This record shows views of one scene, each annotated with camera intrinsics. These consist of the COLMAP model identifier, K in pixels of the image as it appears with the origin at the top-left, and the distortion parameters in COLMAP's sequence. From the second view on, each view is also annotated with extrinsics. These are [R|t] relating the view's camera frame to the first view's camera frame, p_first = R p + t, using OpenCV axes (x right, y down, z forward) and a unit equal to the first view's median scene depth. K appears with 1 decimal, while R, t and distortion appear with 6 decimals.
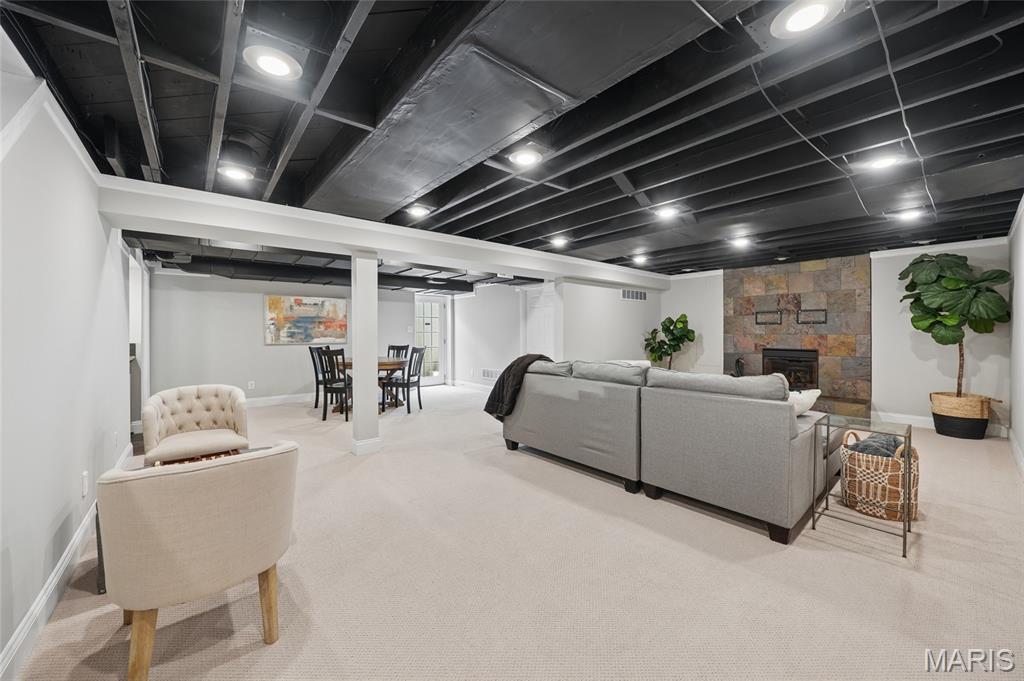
lens RADIAL K [[391.5, 0, 508.9], [0, 391.5, 336.6], [0, 0, 1]] dist [-0.001908, -0.000090]
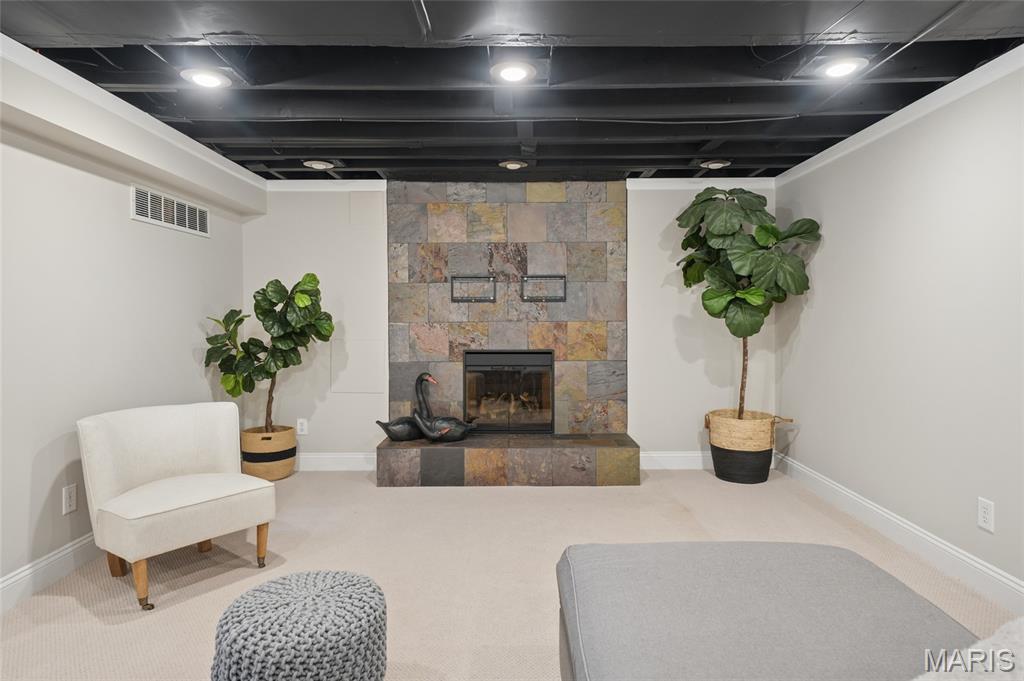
lens RADIAL K [[578.8, 0, 509.1], [0, 578.8, 324.6], [0, 0, 1]] dist [0.004370, 0.000065]
pose [[0.643737, -0.011949, 0.765153, 0.133414], [0.011587, 0.999916, 0.005867, -0.006577], [-0.765159, 0.005089, 0.643821, 0.504837]]
